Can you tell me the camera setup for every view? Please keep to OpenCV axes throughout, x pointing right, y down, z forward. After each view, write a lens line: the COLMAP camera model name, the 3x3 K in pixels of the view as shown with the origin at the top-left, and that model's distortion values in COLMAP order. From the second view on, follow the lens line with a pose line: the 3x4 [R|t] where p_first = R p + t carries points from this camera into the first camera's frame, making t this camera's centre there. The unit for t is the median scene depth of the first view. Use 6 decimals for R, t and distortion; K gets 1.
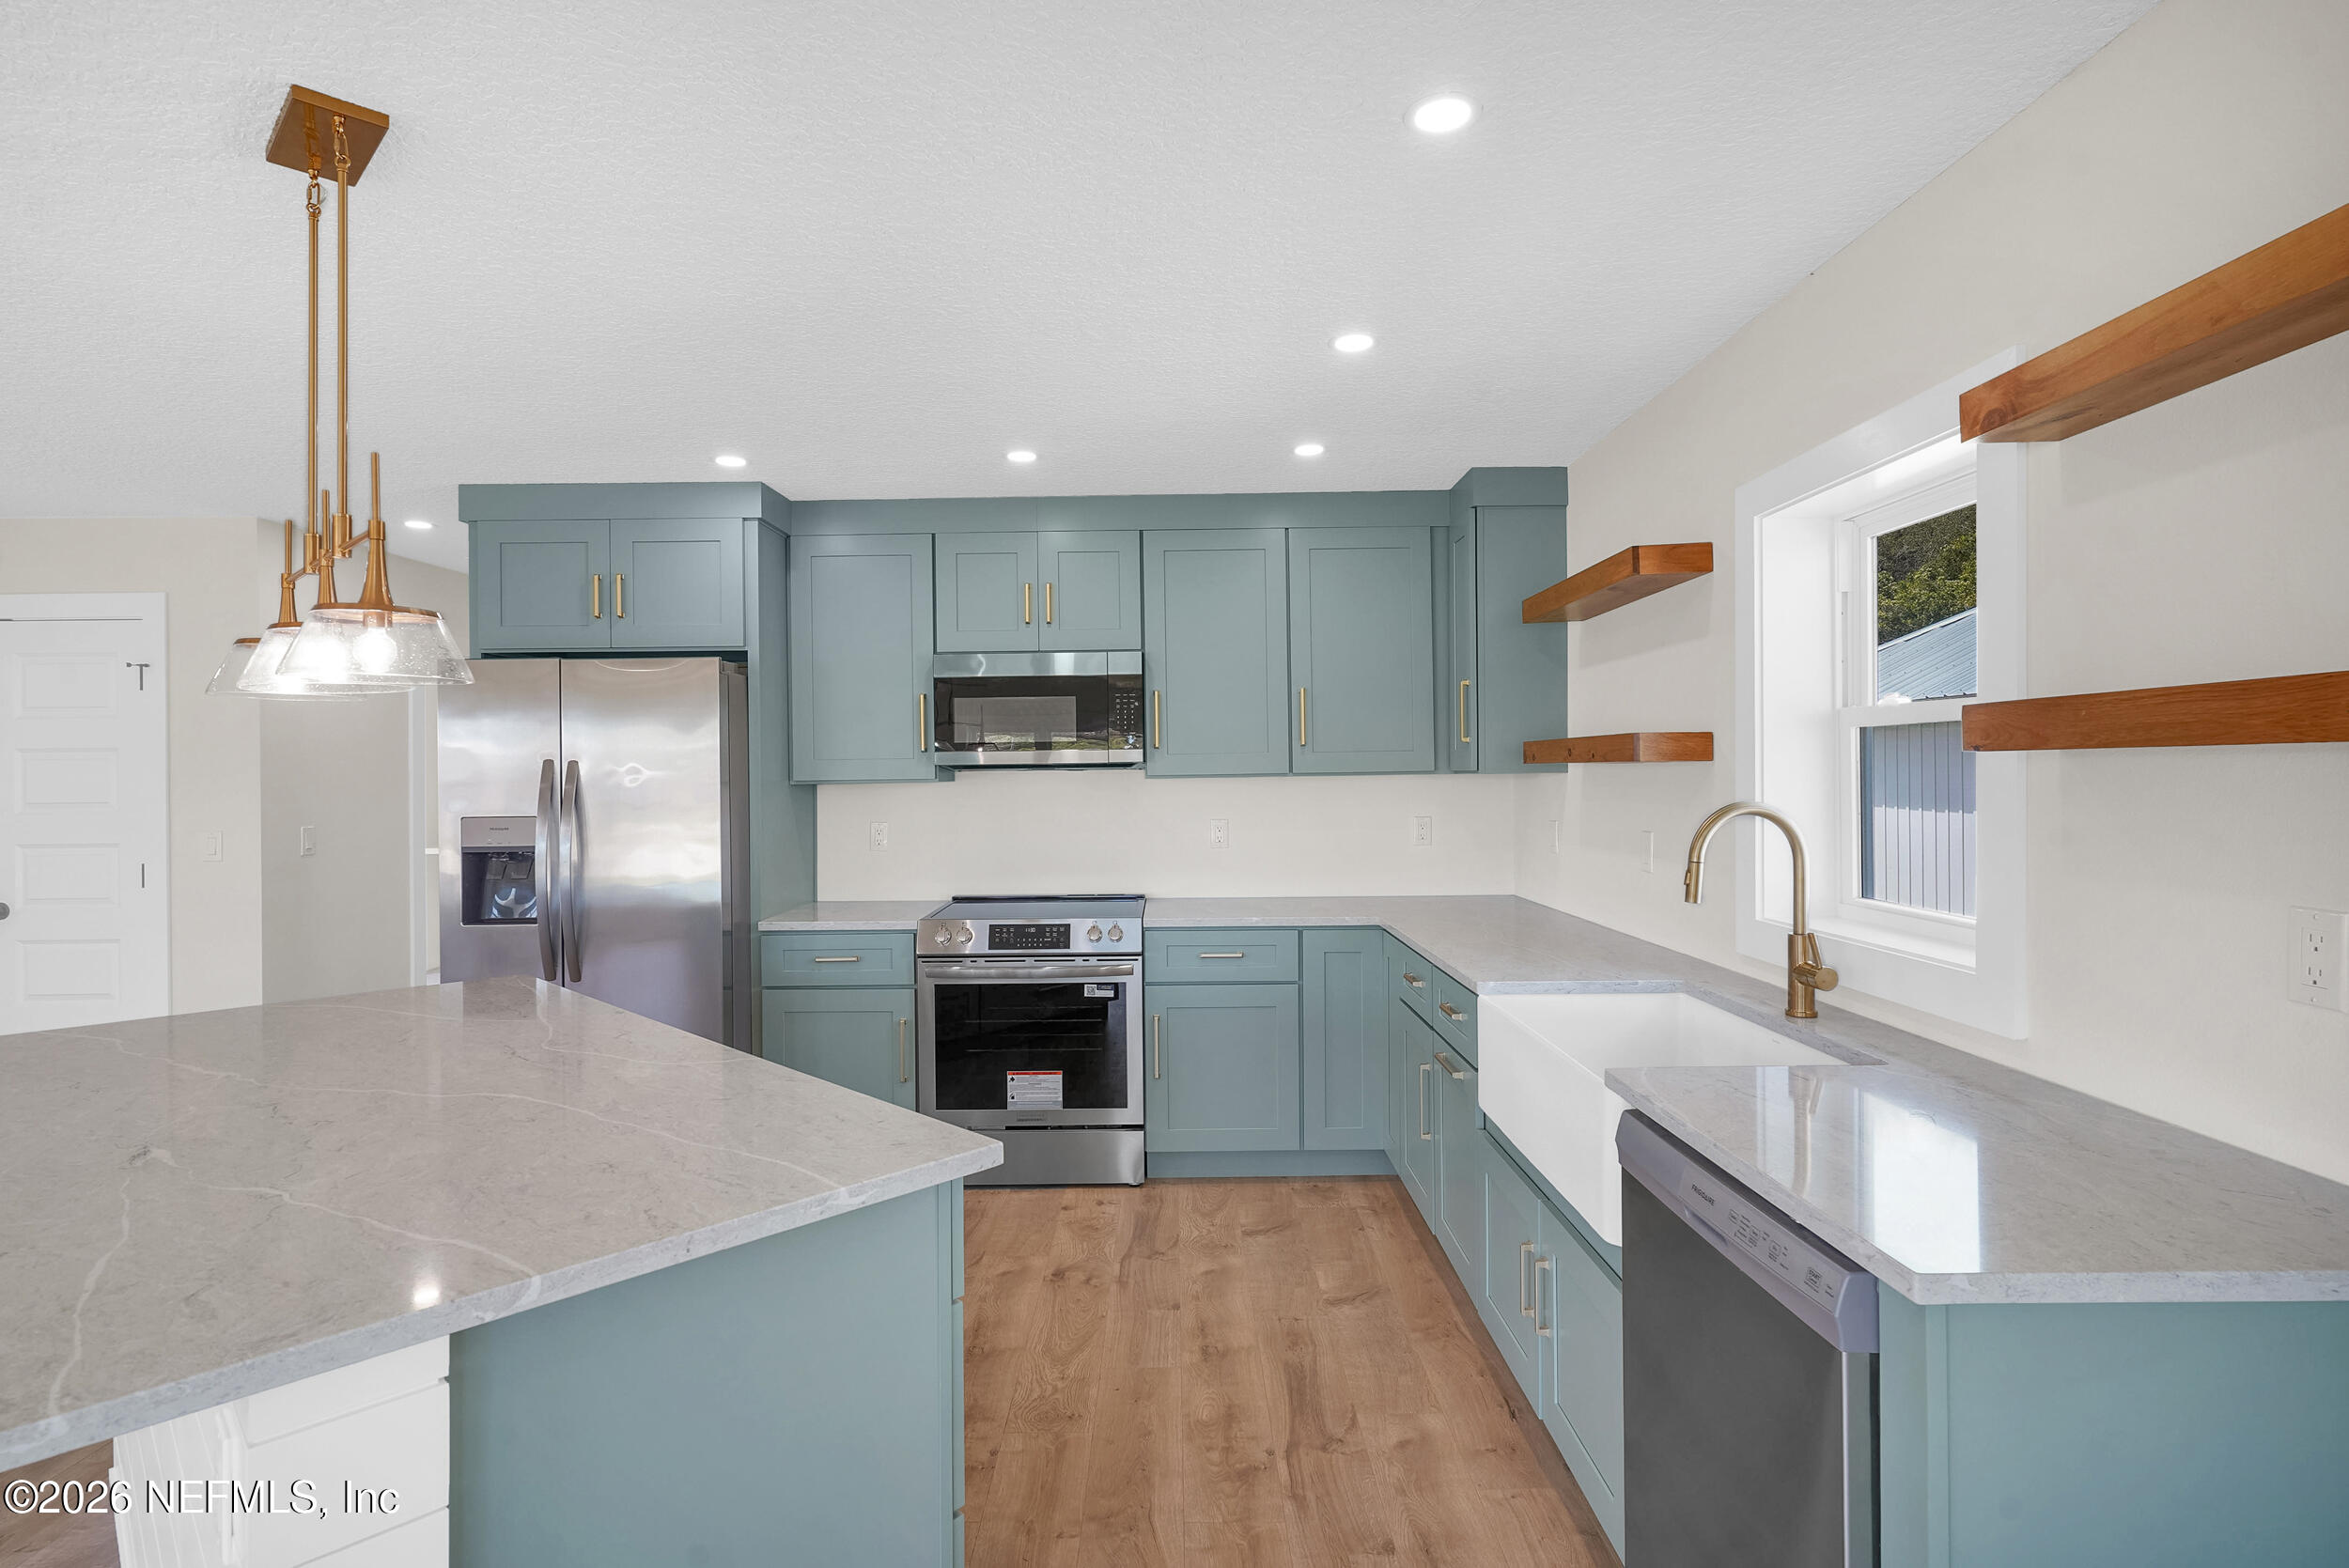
lens RADIAL K [[1146.4, 0, 1167.6], [0, 1146.4, 776.4], [0, 0, 1]] dist [0.006640, 0.000670]
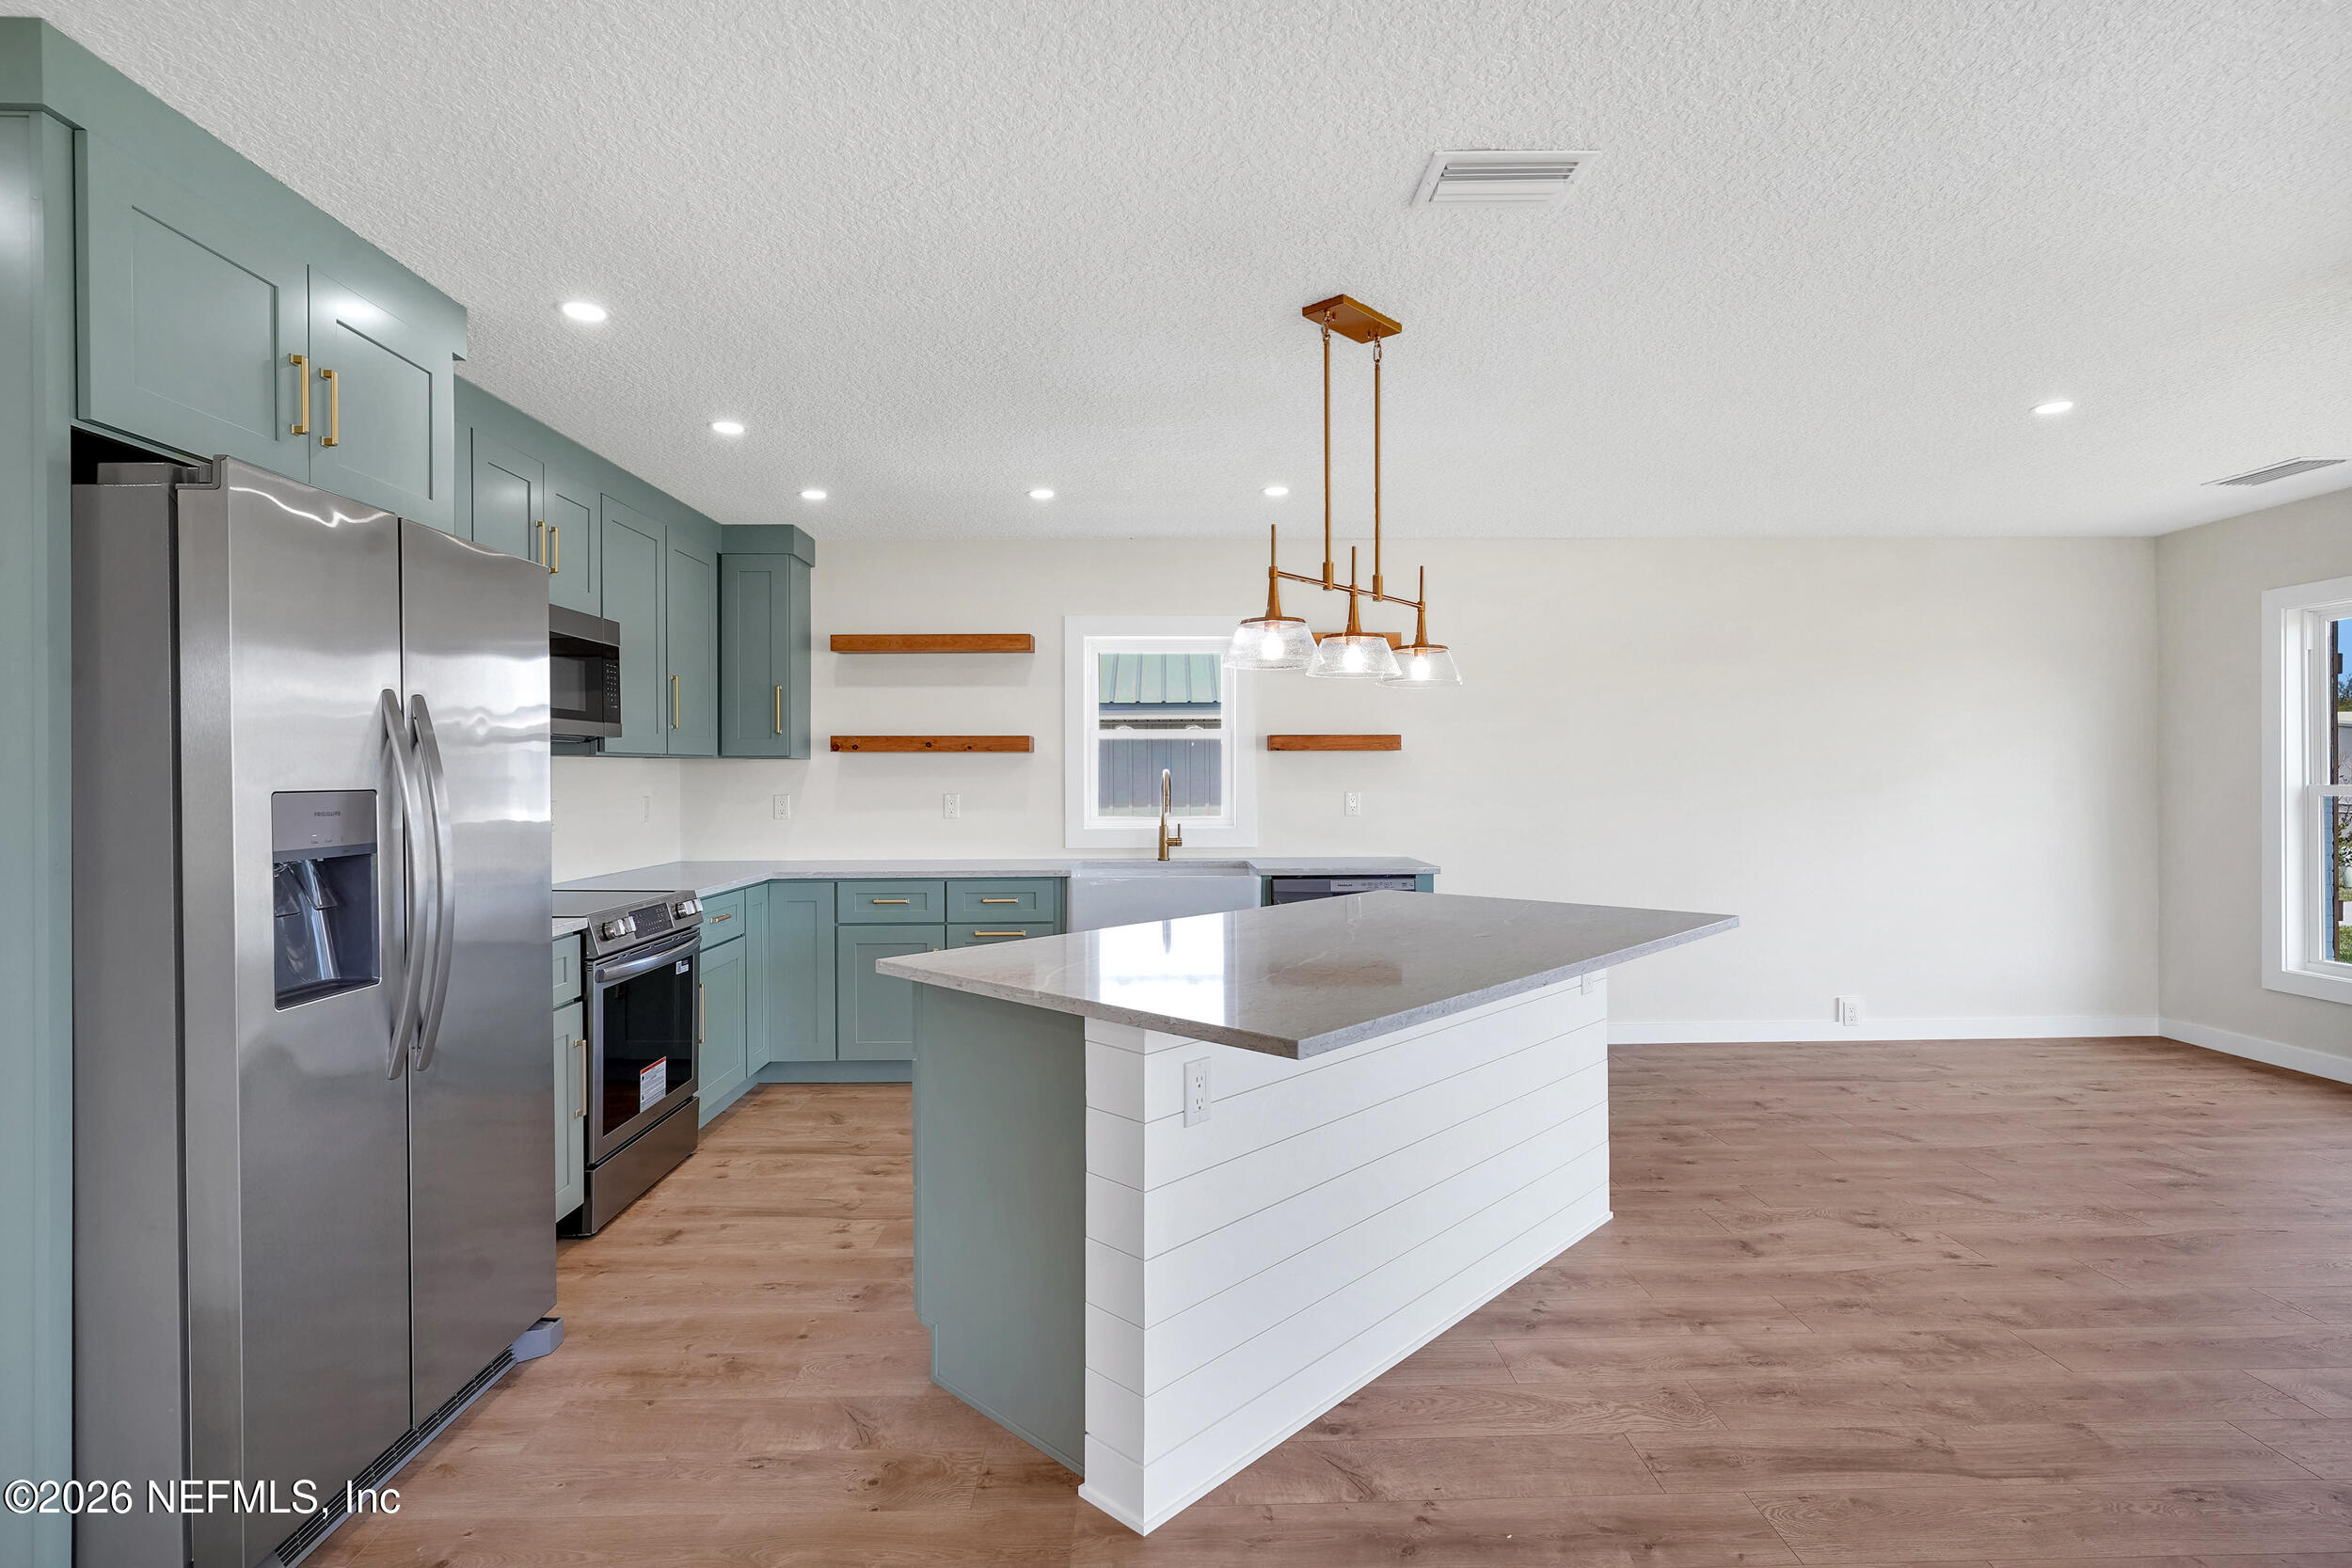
lens RADIAL K [[1147.8, 0, 1167.5], [0, 1147.8, 782.9], [0, 0, 1]] dist [0.006640, 0.000670]
pose [[-0.002937, 0.002975, 0.999991, -1.192370], [0.005574, 0.999980, -0.002958, 0.037454], [-0.999980, 0.005565, -0.002953, 0.657966]]
